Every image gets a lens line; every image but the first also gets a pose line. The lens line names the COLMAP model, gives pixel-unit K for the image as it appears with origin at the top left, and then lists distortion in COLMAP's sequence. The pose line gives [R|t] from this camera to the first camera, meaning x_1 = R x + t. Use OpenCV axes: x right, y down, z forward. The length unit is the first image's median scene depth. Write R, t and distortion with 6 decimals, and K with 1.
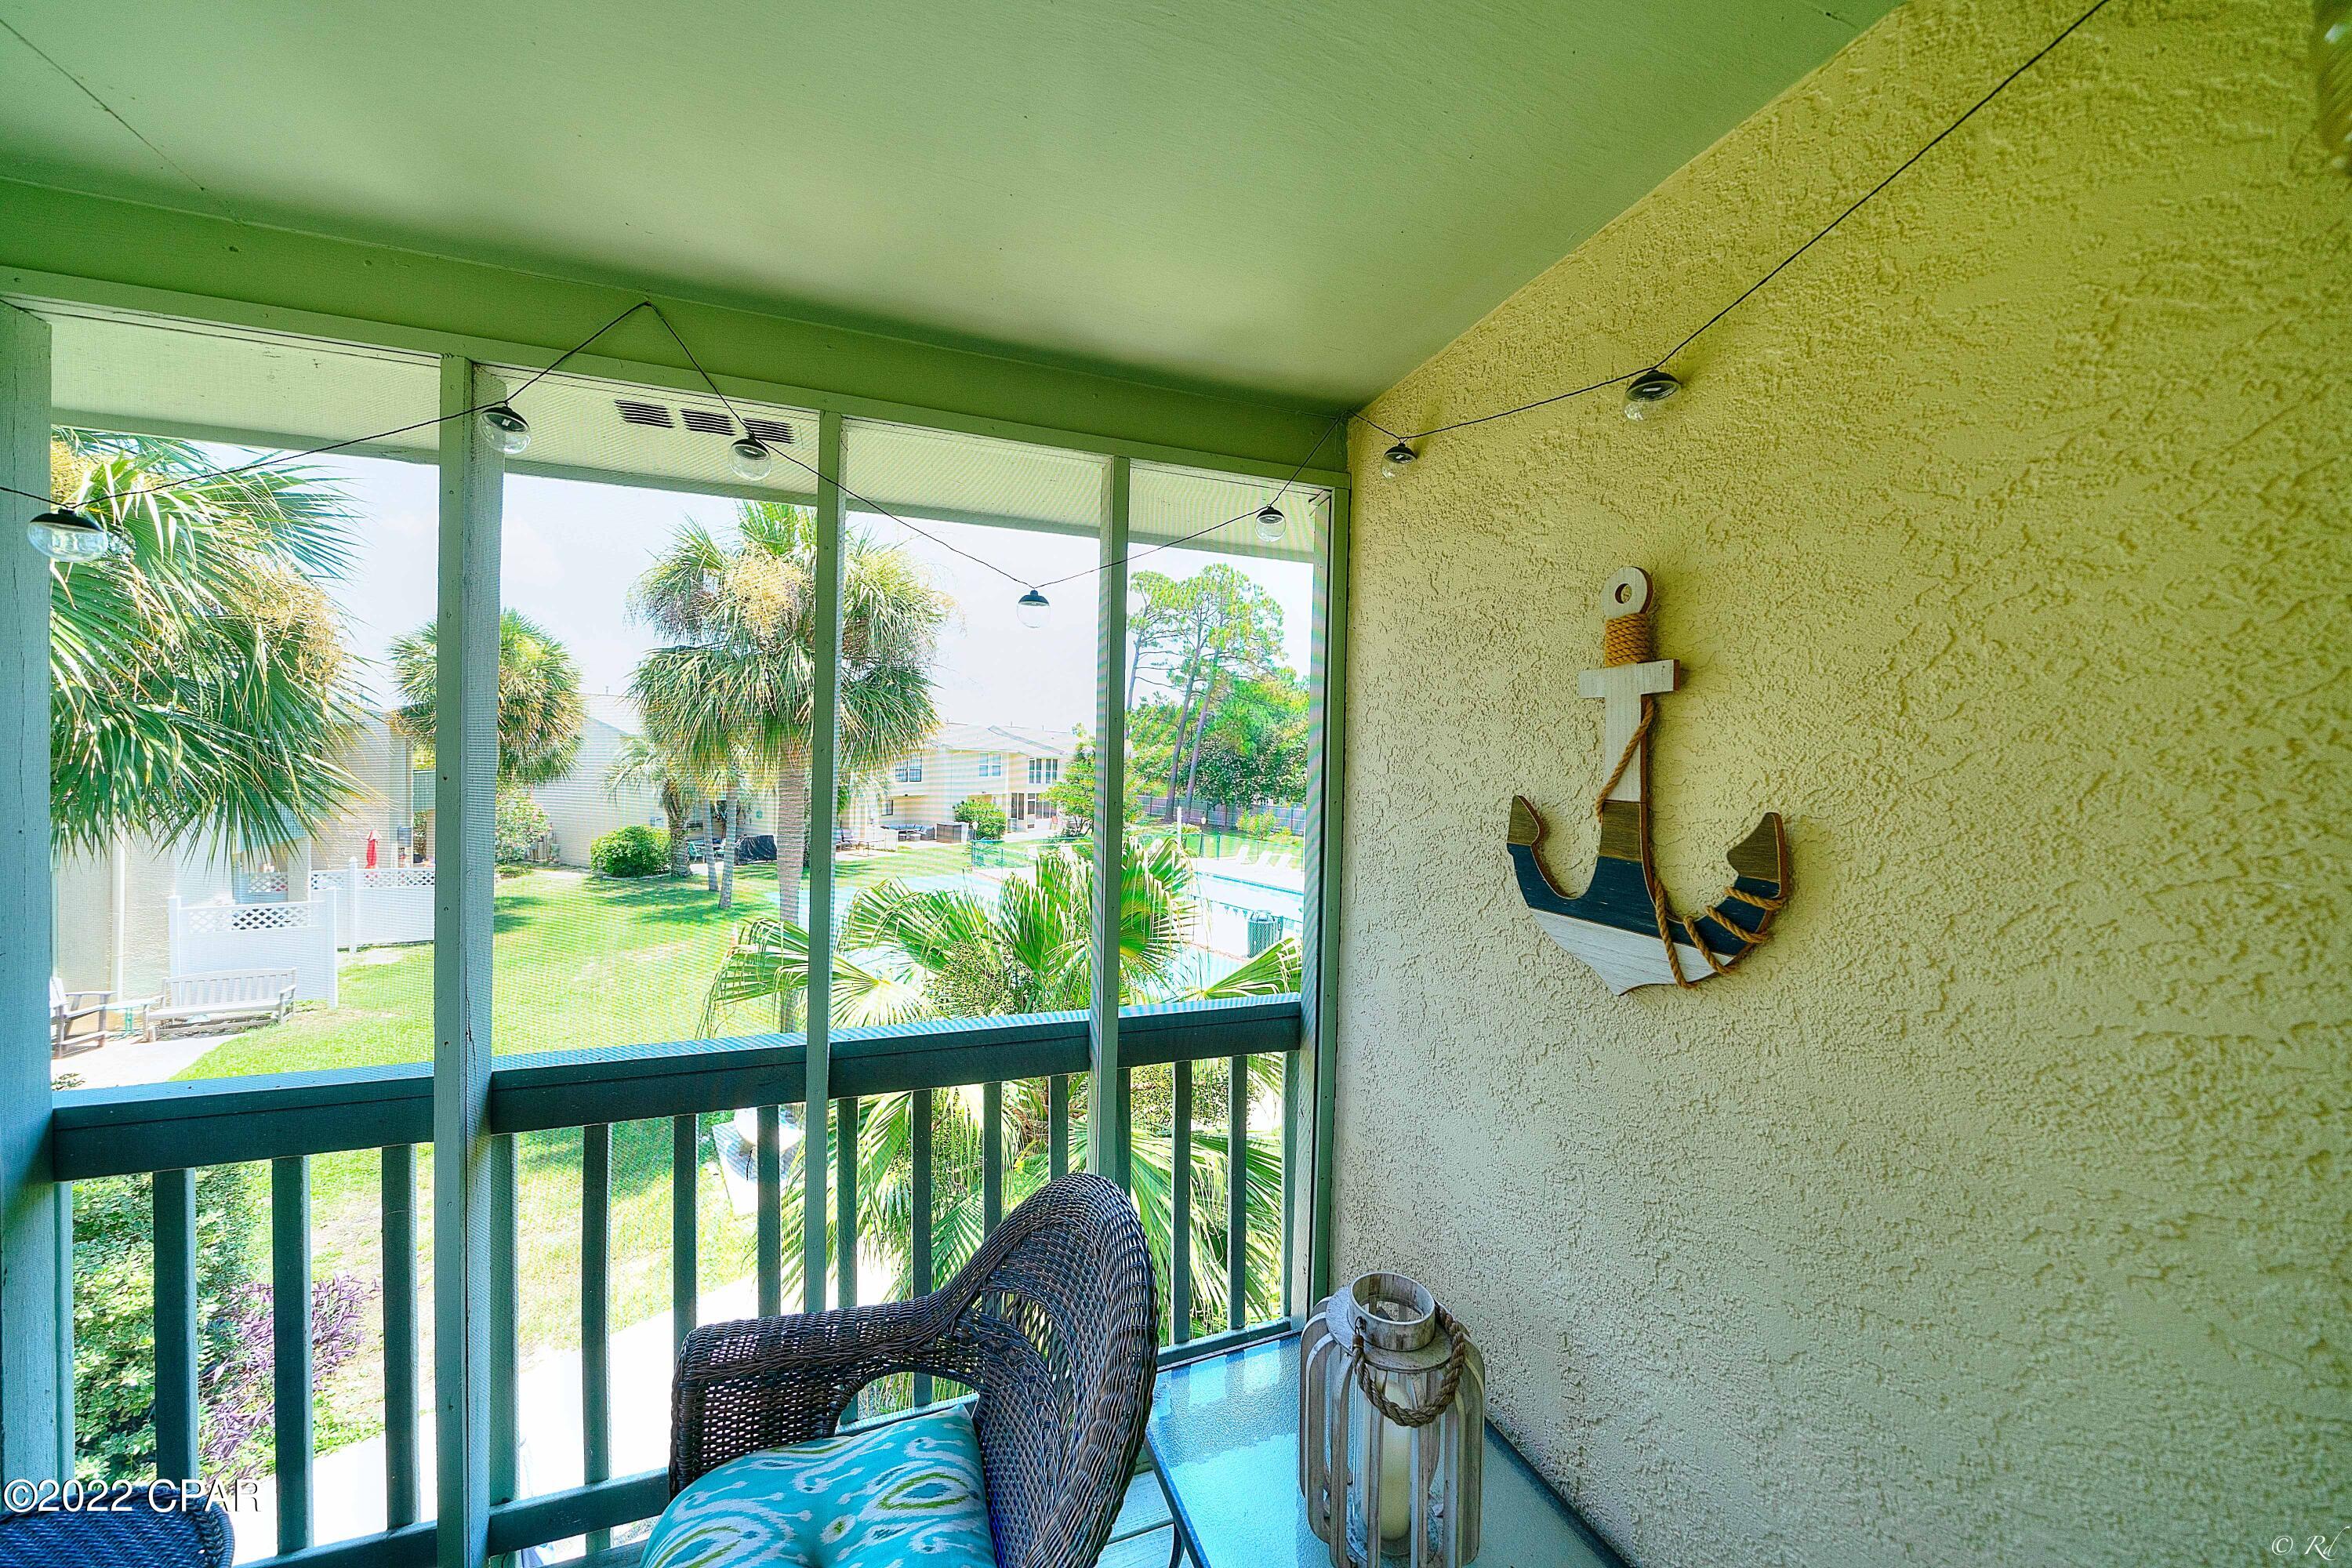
lens RADIAL K [[804.4, 0, 1170.6], [0, 804.4, 781.6], [0, 0, 1]] dist [-0.008968, 0.000272]
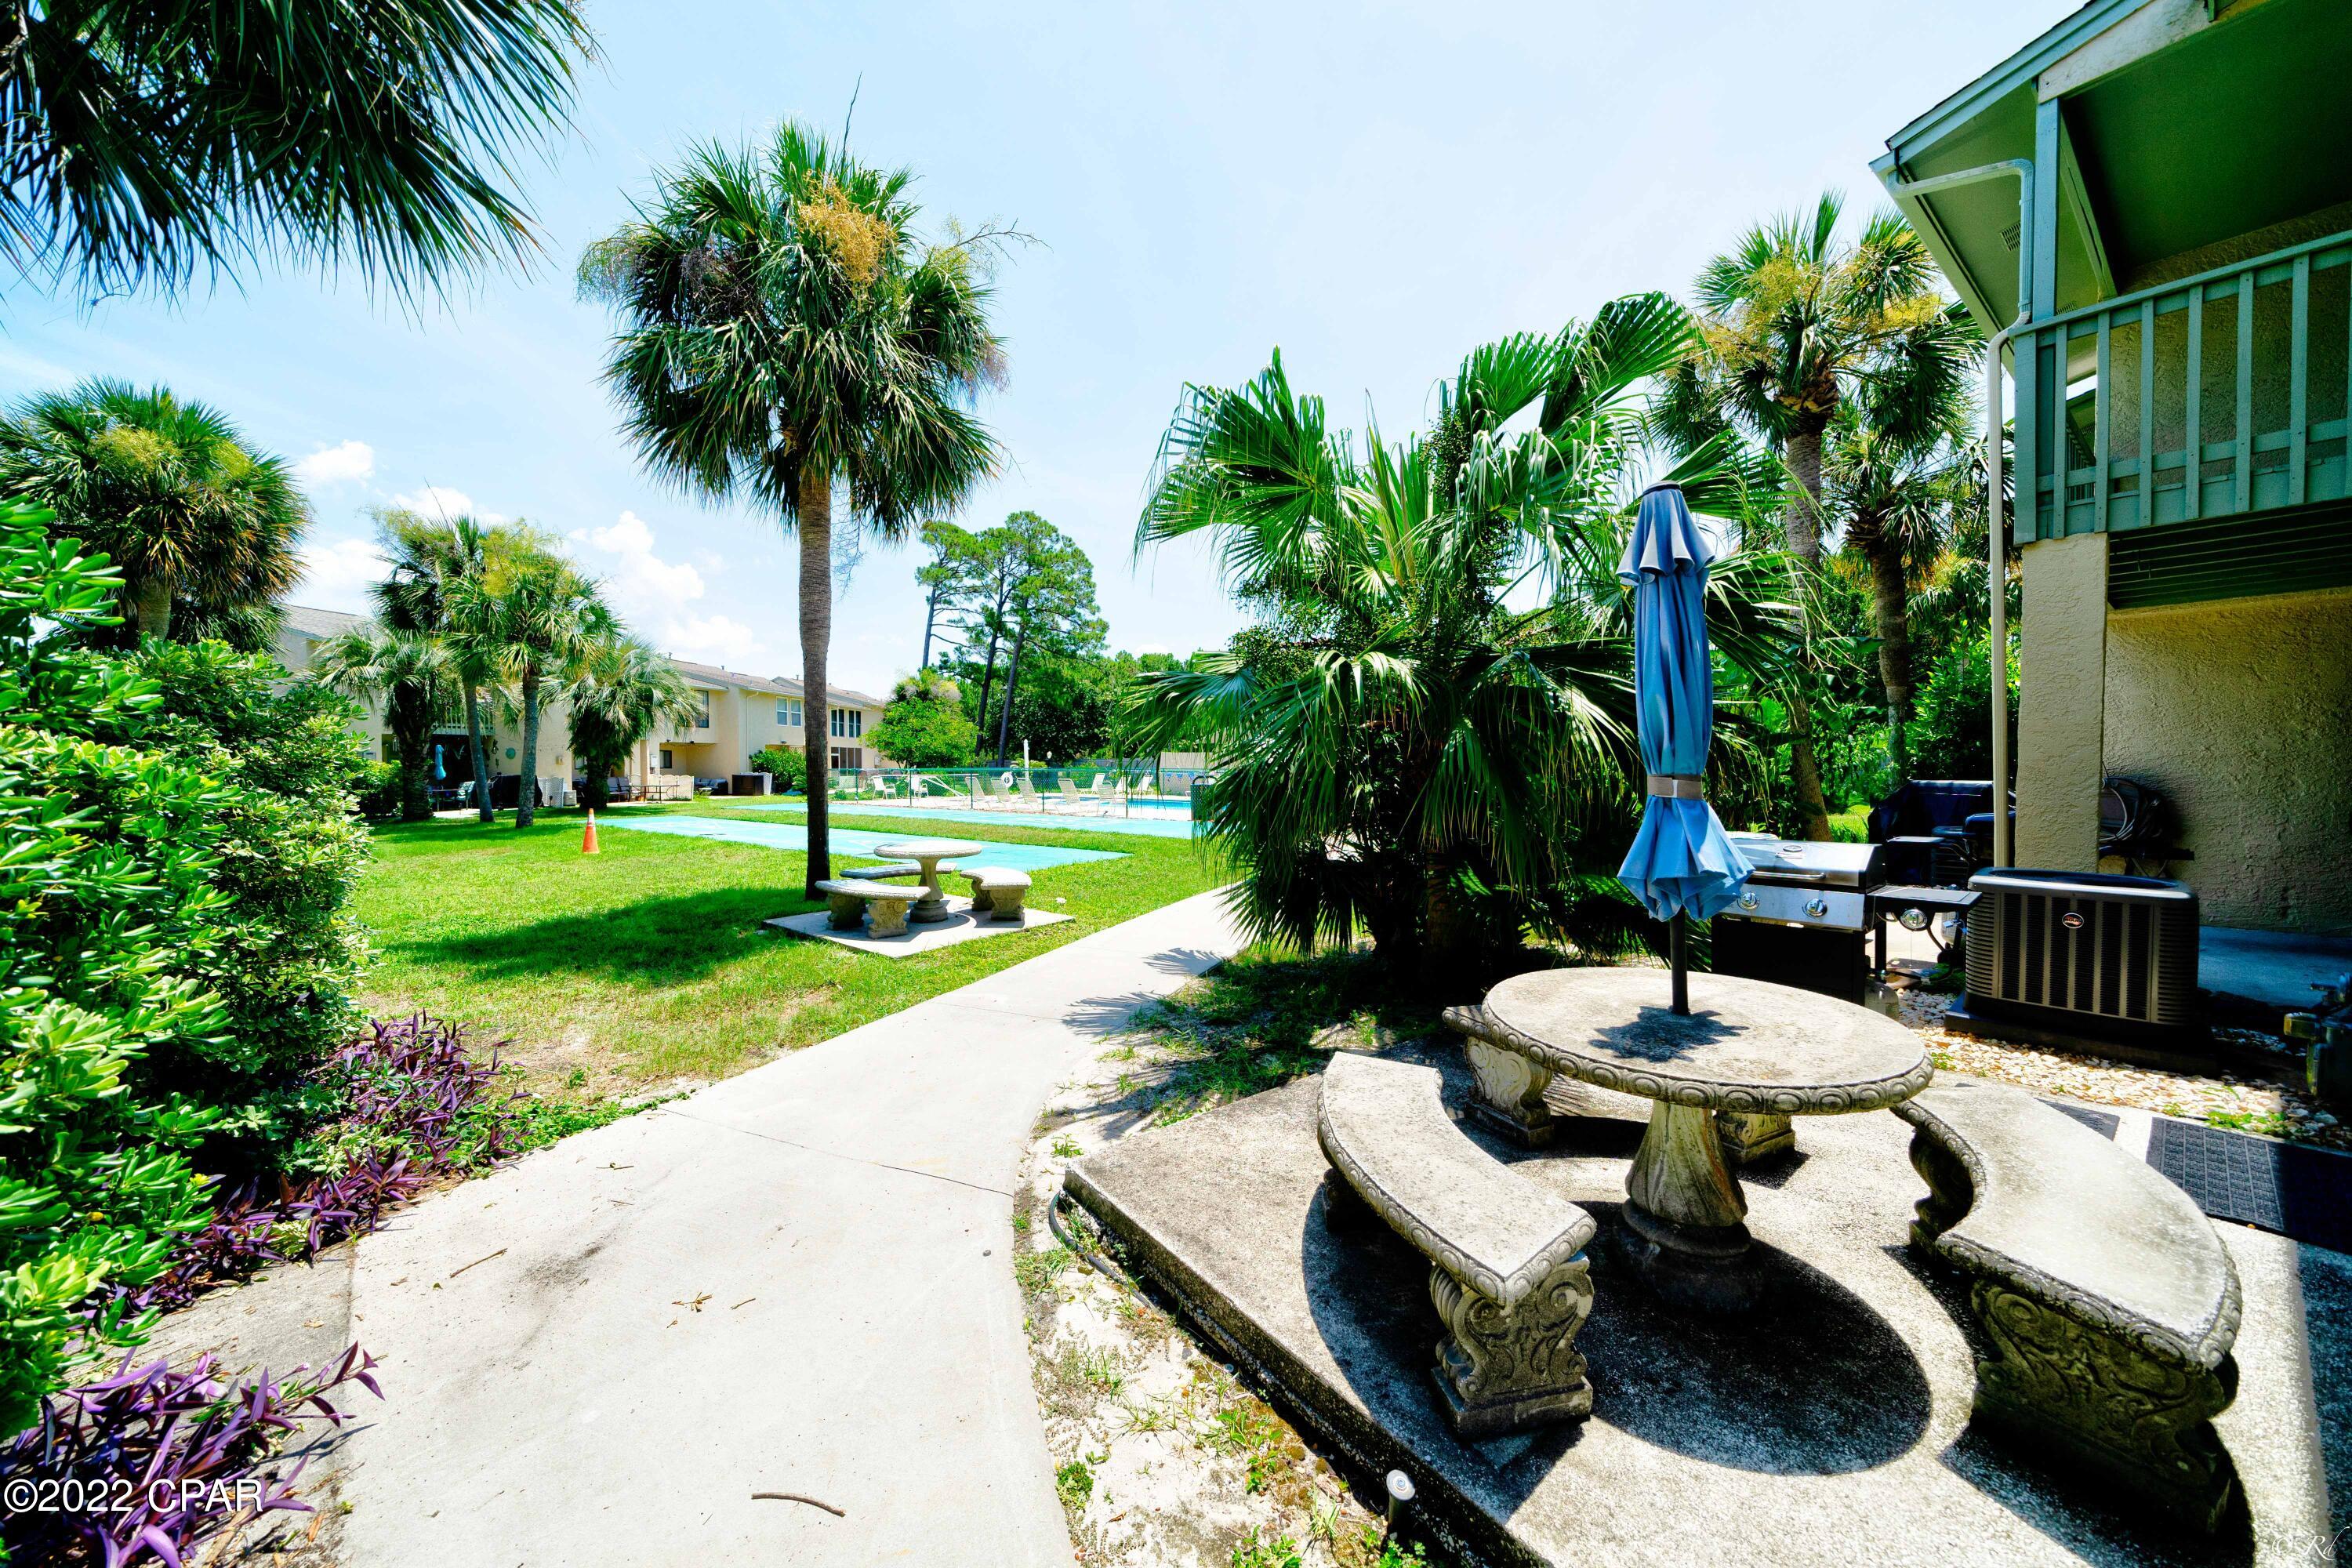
lens RADIAL K [[804.4, 0, 1167.9], [0, 804.4, 775.9], [0, 0, 1]] dist [-0.008968, 0.000272]
pose [[0.955536, -0.032294, 0.293101, -2.586985], [0.032742, 0.999458, 0.003378, 1.820235], [-0.293051, 0.006369, 0.956076, 0.817804]]
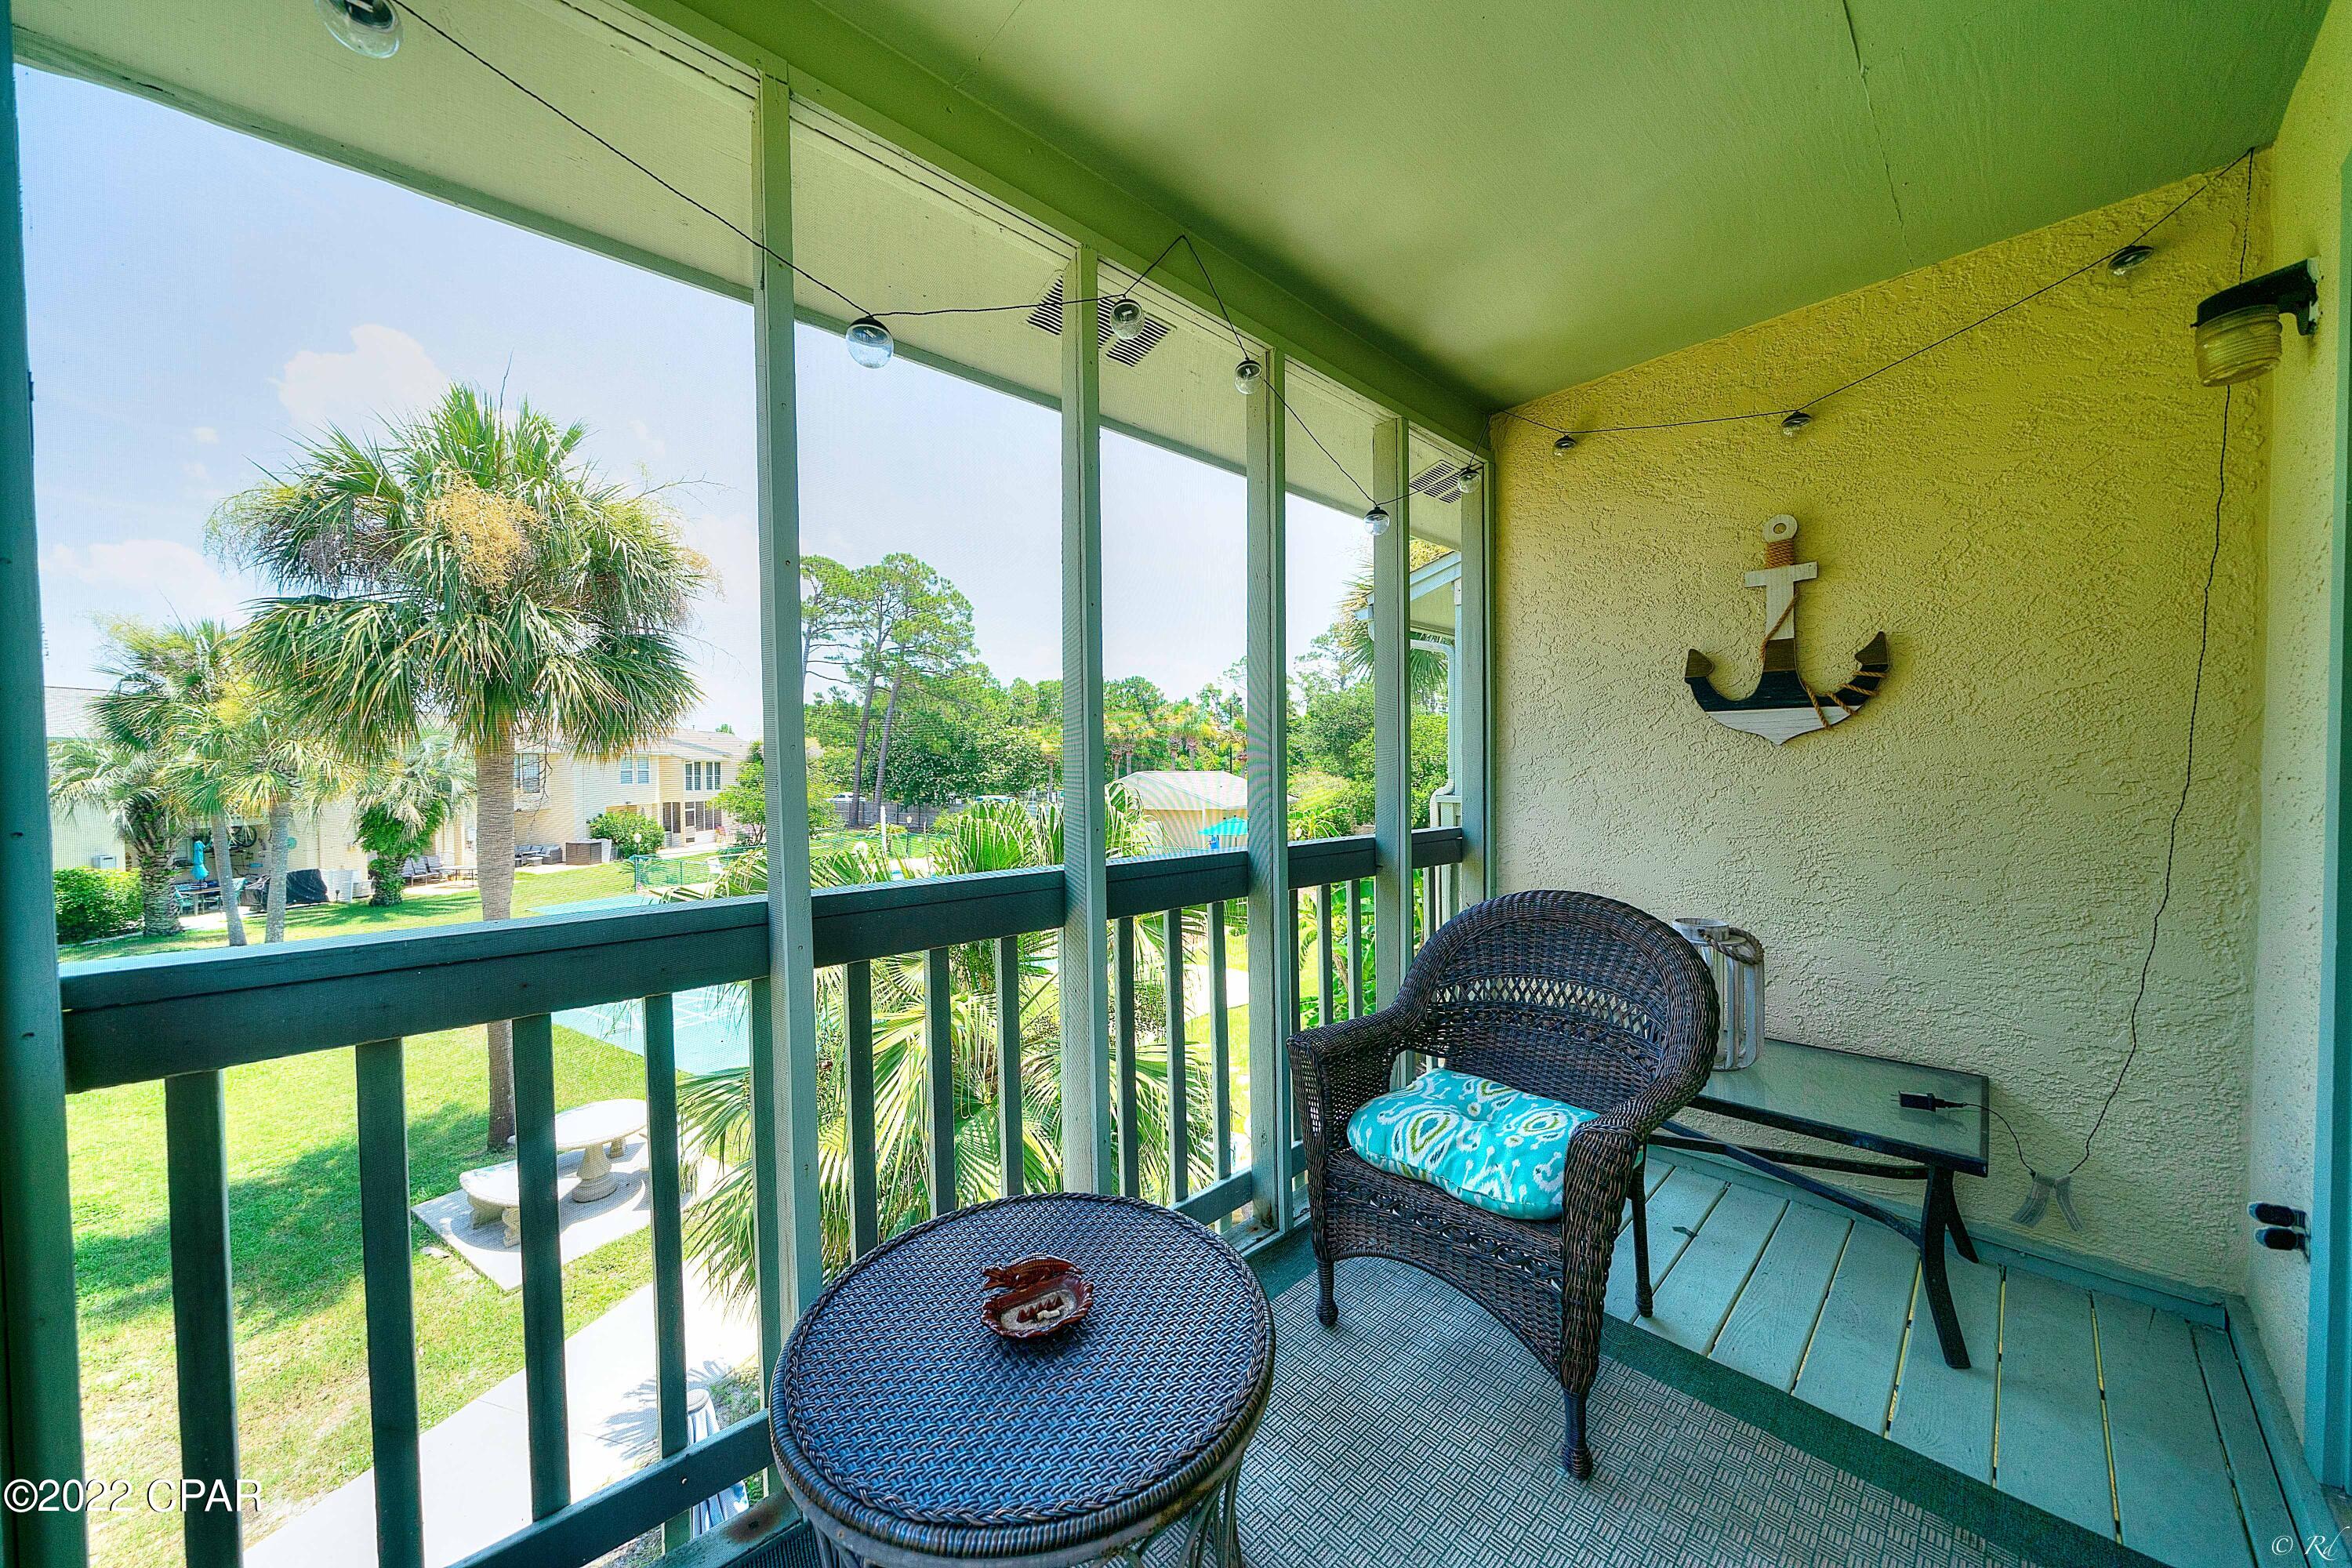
lens RADIAL K [[804.4, 0, 1174.8], [0, 804.4, 782.7], [0, 0, 1]] dist [-0.008968, 0.000272]
pose [[0.917739, -0.037627, 0.395398, -1.082363], [0.037526, 0.999264, 0.007993, 0.210947], [-0.395407, 0.007502, 0.918475, -0.112154]]
